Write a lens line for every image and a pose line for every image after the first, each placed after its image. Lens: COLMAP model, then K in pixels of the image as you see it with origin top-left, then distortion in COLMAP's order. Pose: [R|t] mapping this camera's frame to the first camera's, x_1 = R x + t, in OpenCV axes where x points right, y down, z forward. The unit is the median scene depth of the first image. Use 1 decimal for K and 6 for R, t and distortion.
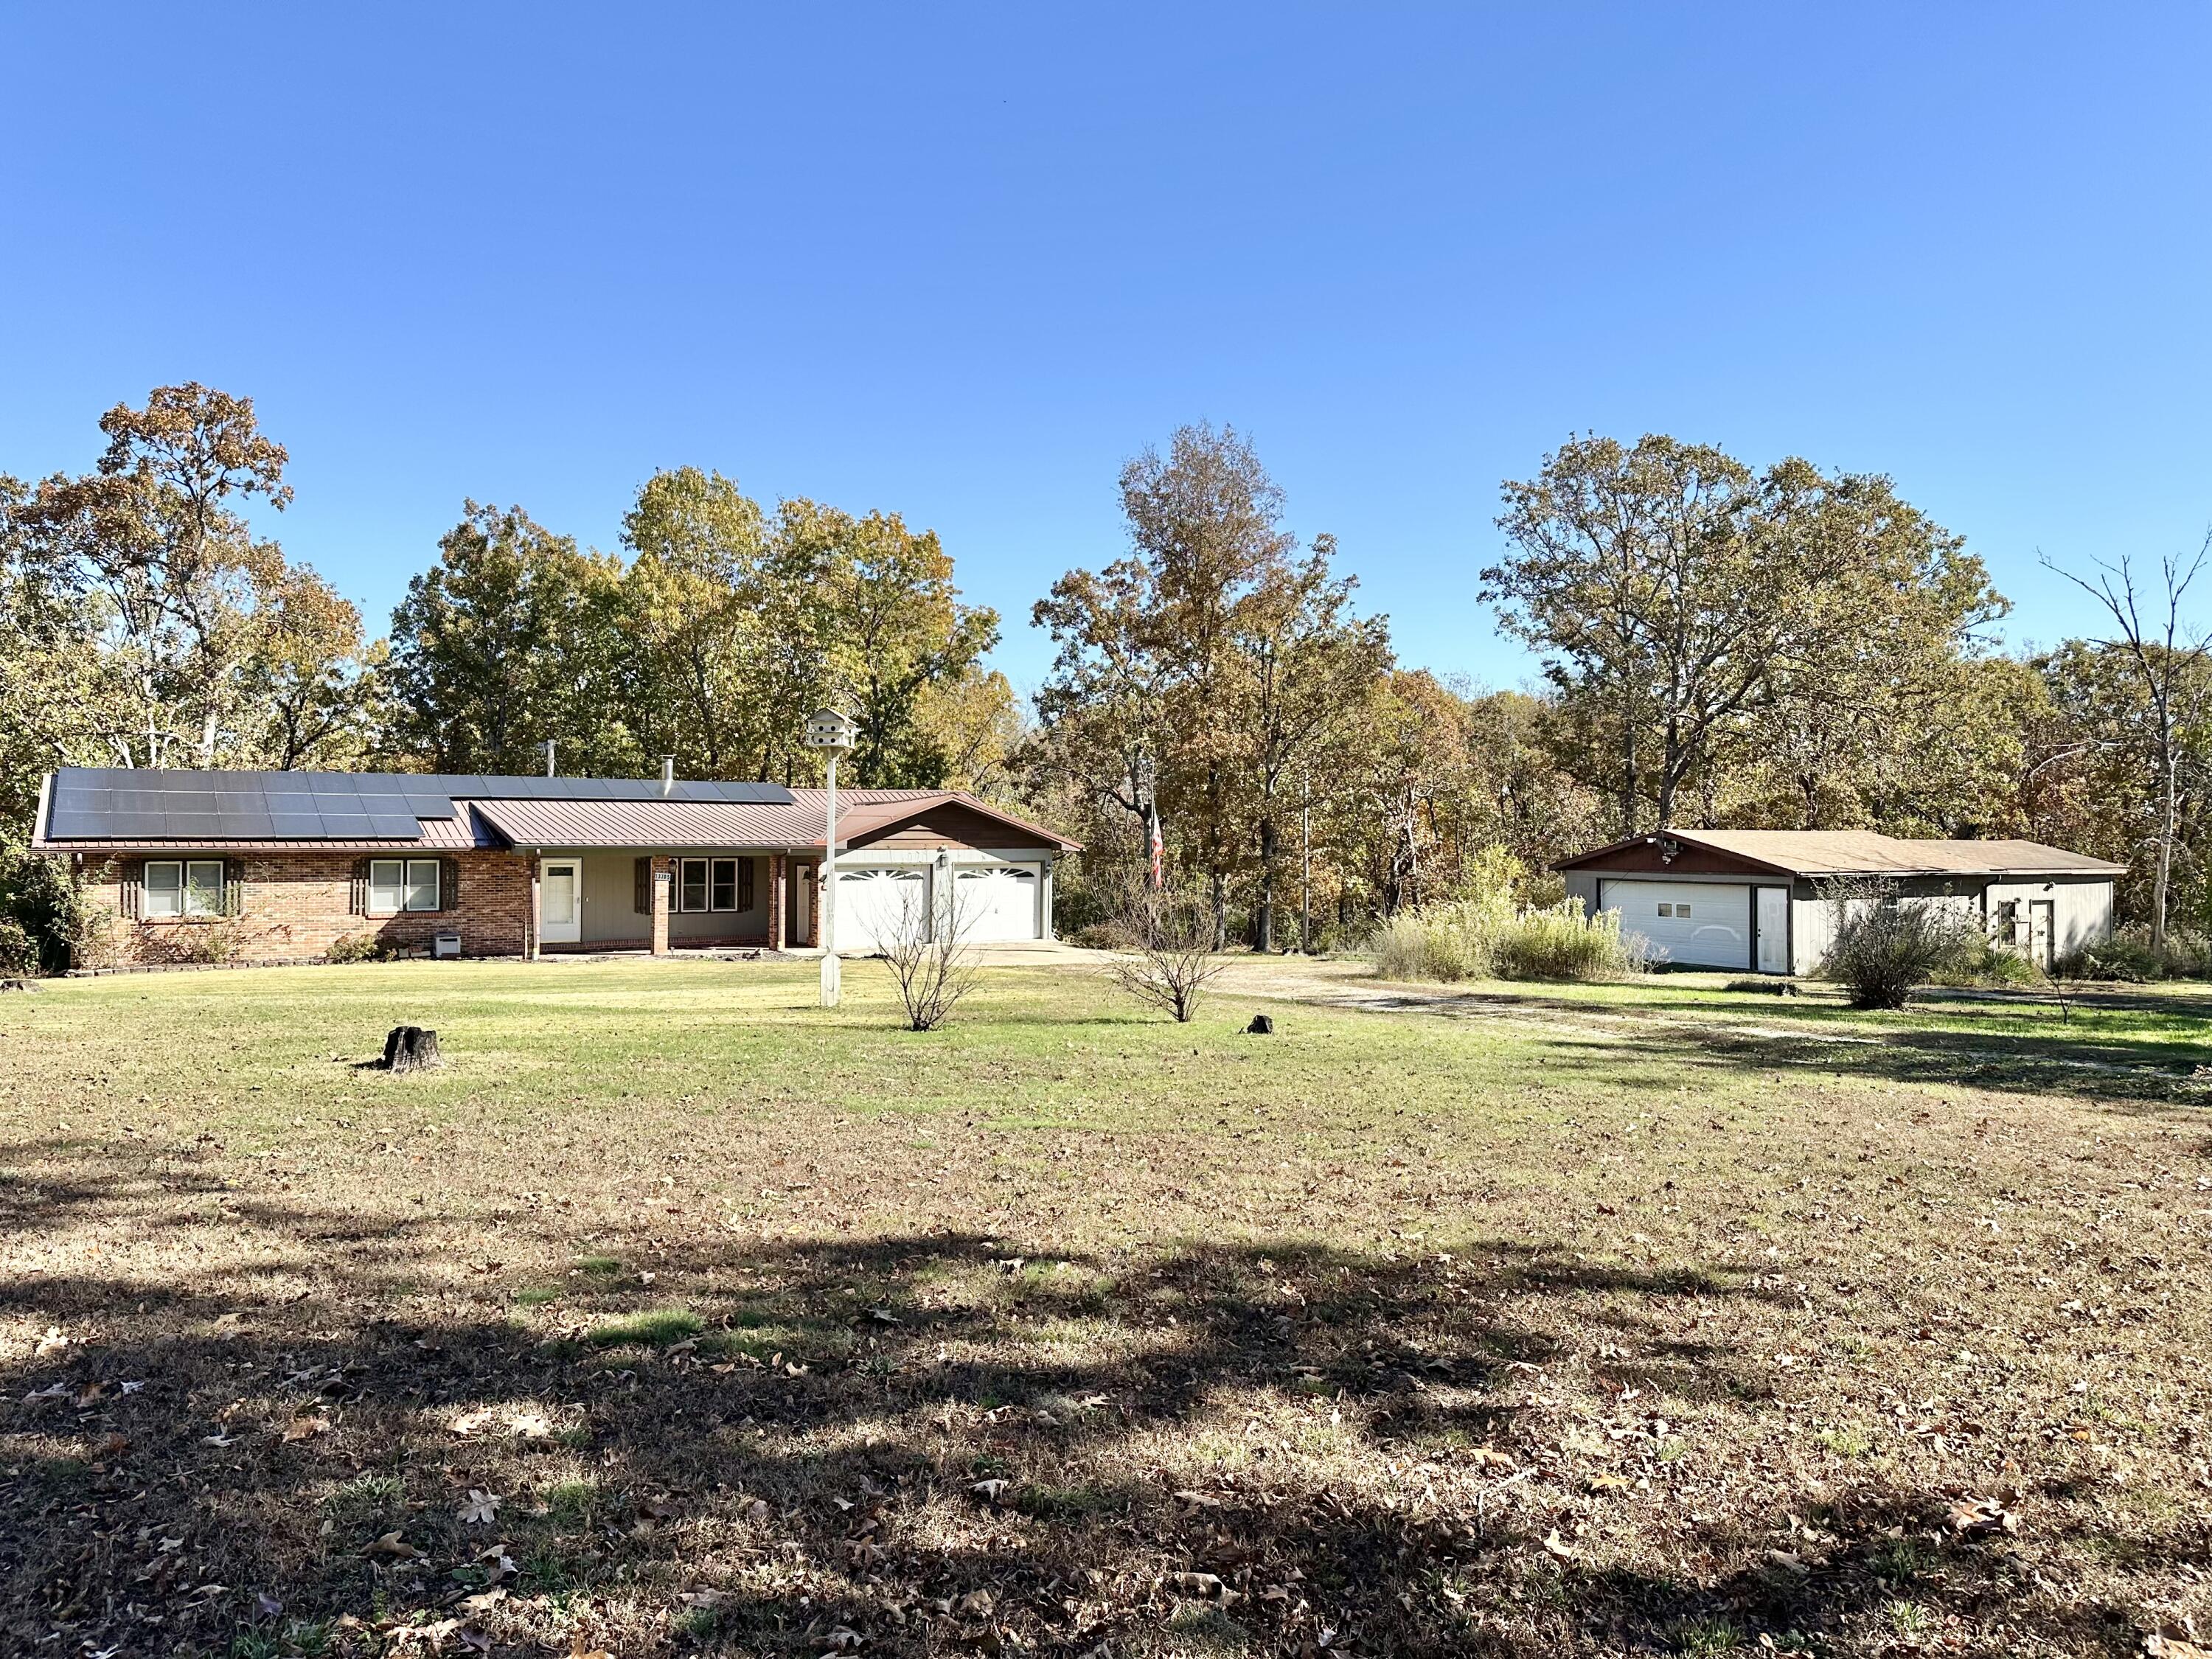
lens RADIAL K [[1532.1, 0, 1118.5], [0, 1532.1, 821.4], [0, 0, 1]] dist [0.077509, -0.085651]
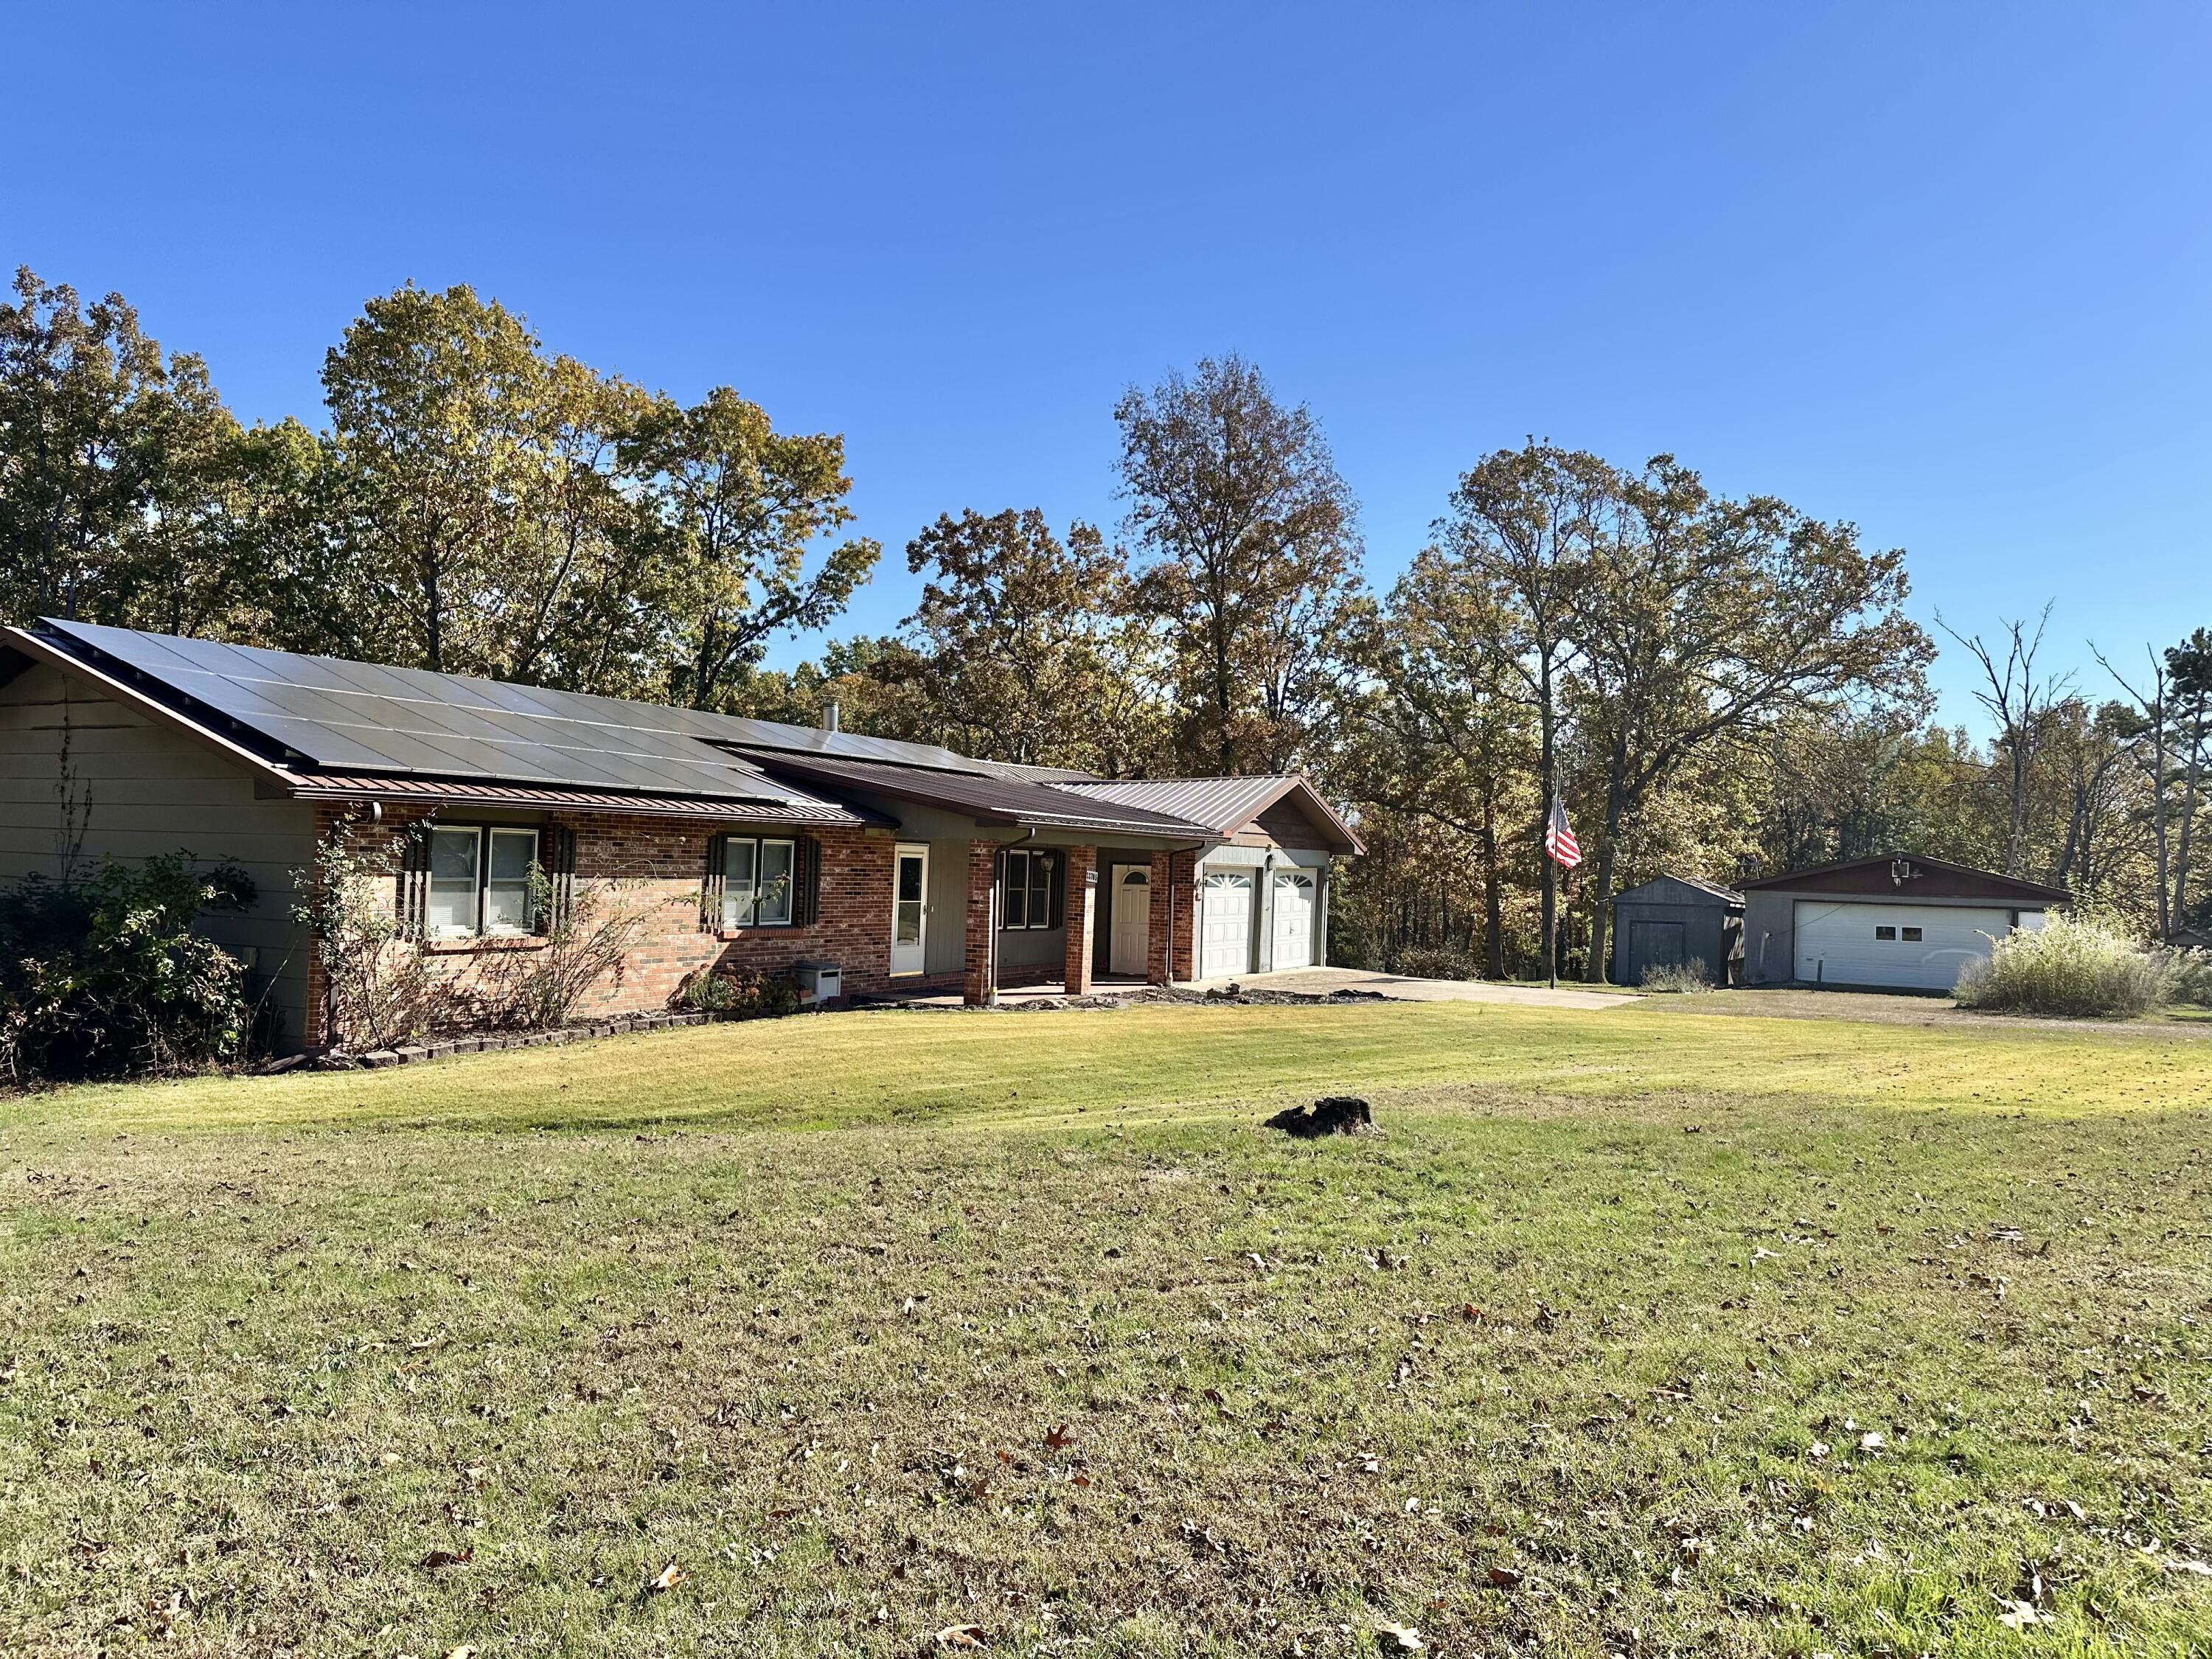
lens RADIAL K [[1500.2, 0, 1114.2], [0, 1500.2, 833.7], [0, 0, 1]] dist [0.073584, -0.063255]
pose [[0.871364, 0.036085, 0.489309, -0.574355], [-0.036159, 0.999303, -0.009304, 0.021831], [-0.489303, -0.009585, 0.872061, 0.410532]]
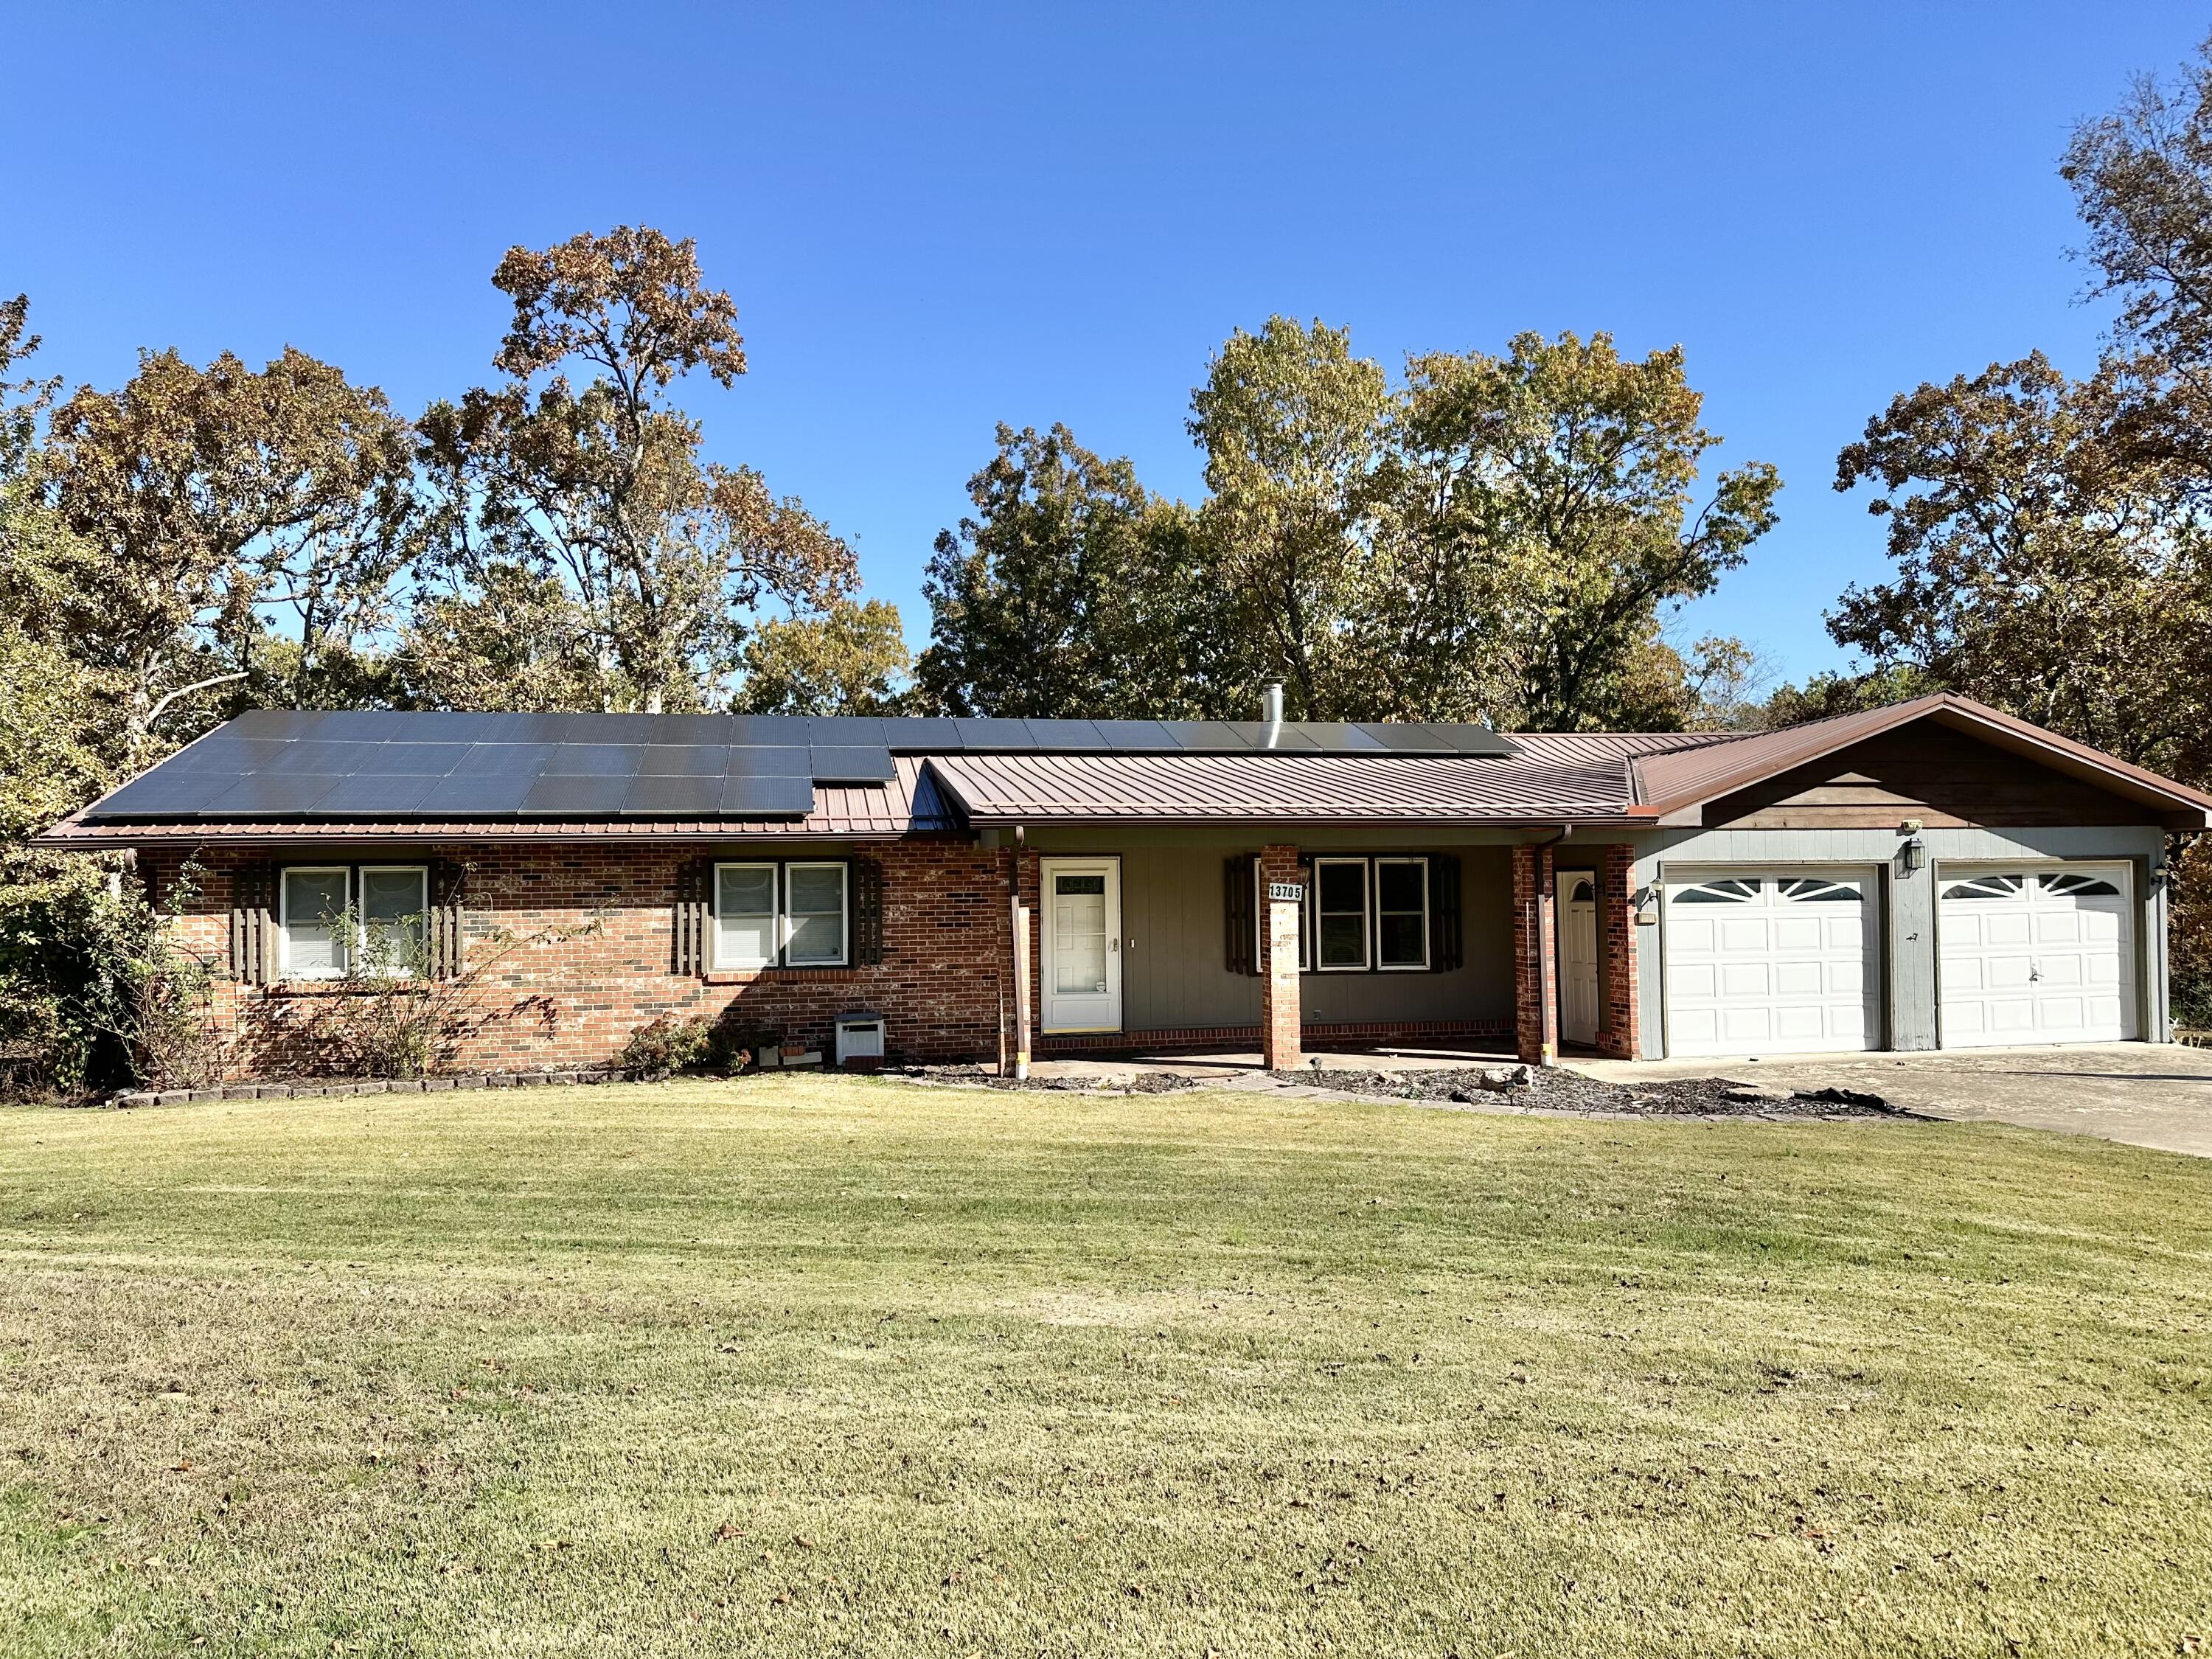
lens RADIAL K [[1532.1, 0, 1118.5], [0, 1532.1, 821.4], [0, 0, 1]] dist [0.077509, -0.085651]
pose [[0.935219, -0.029187, -0.352865, -0.176625], [0.018192, 0.999241, -0.034436, 0.028540], [0.353603, 0.025786, 0.935040, 0.545363]]
